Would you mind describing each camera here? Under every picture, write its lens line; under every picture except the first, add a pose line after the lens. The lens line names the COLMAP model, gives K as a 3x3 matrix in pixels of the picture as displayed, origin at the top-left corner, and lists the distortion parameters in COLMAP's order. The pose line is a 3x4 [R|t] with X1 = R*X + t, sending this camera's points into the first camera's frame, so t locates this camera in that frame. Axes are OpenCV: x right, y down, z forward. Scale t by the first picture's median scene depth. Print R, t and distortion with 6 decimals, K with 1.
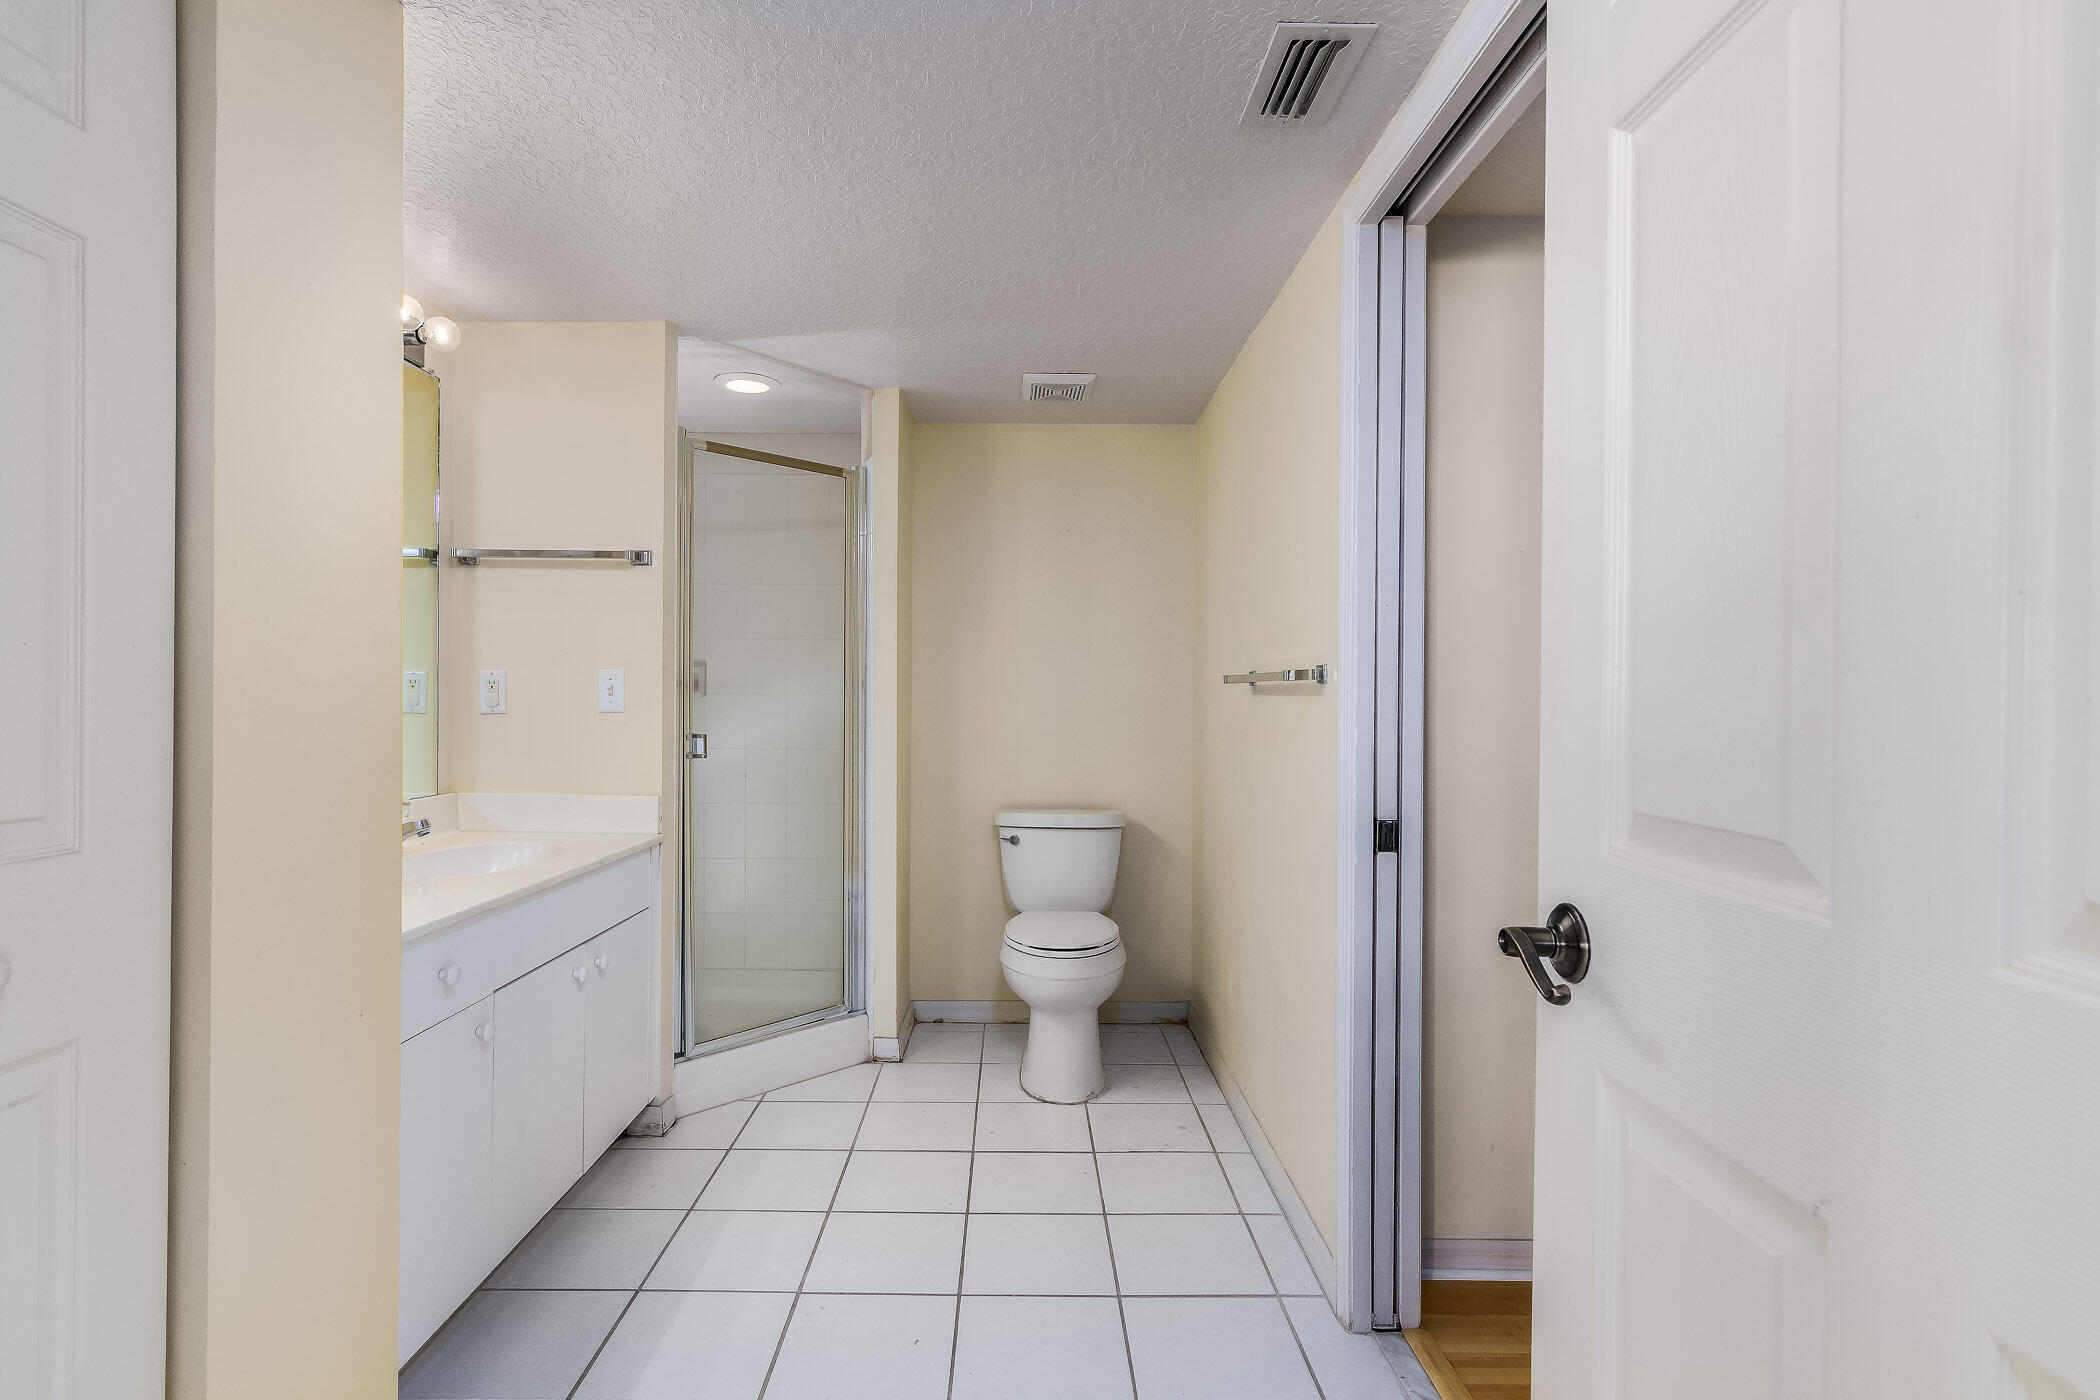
lens RADIAL K [[1010.2, 0, 1024.5], [0, 1010.2, 696.9], [0, 0, 1]] dist [-0.002127, -0.000361]
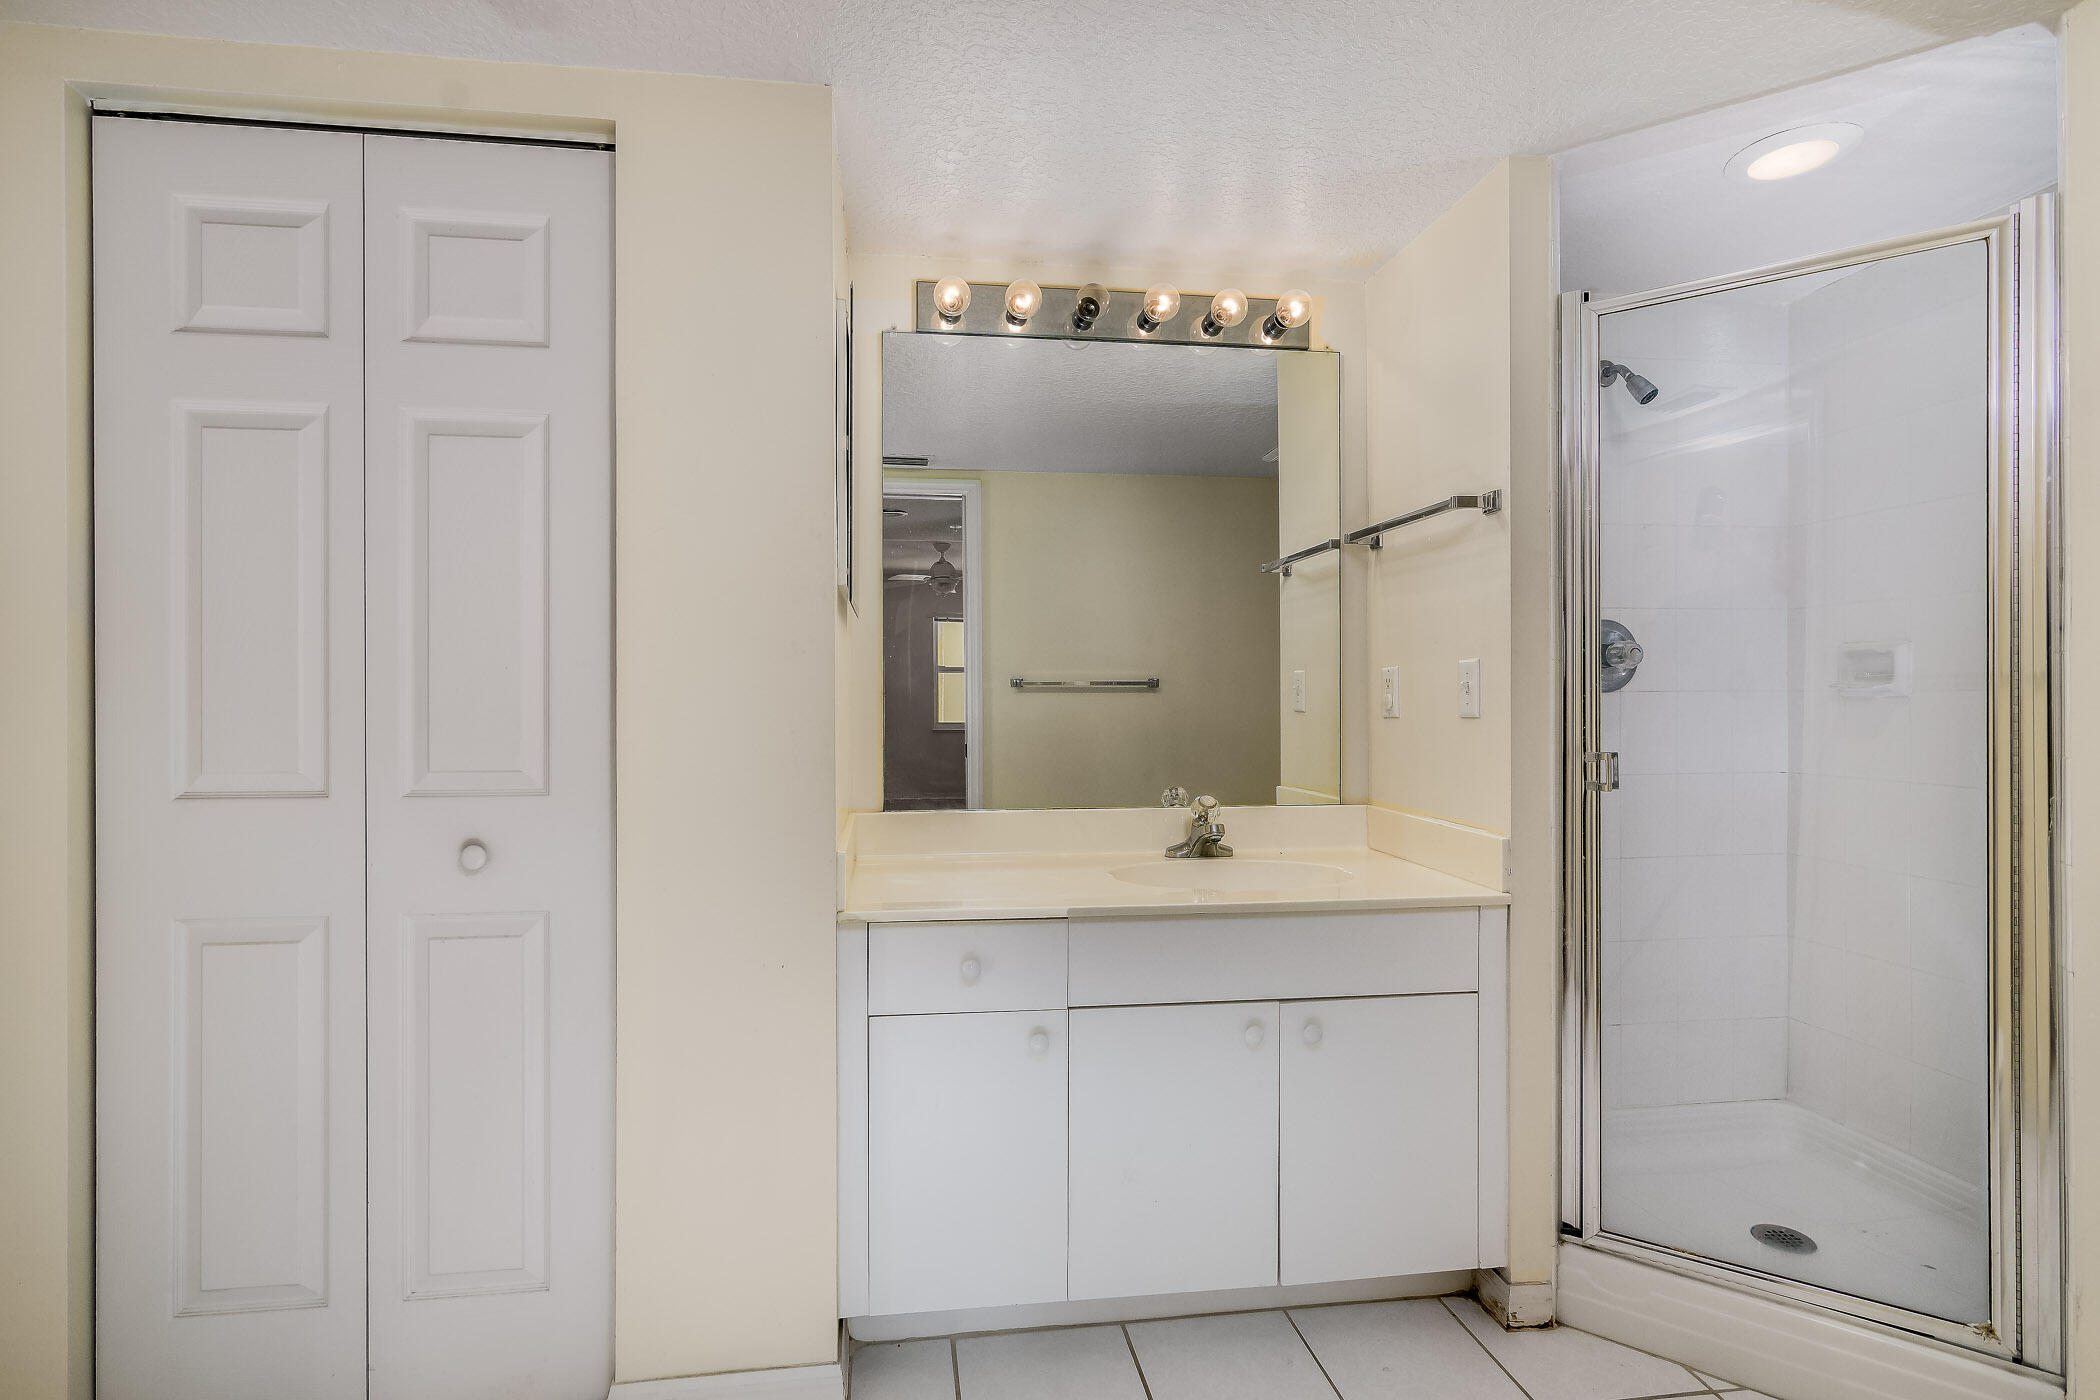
lens RADIAL K [[1010.2, 0, 1024.5], [0, 1010.2, 696.9], [0, 0, 1]] dist [-0.002127, -0.000361]
pose [[0.134006, -0.004846, -0.990969, 0.284199], [0.002610, 0.999986, -0.004537, 0.002270], [0.990977, -0.001978, 0.134017, 0.576286]]
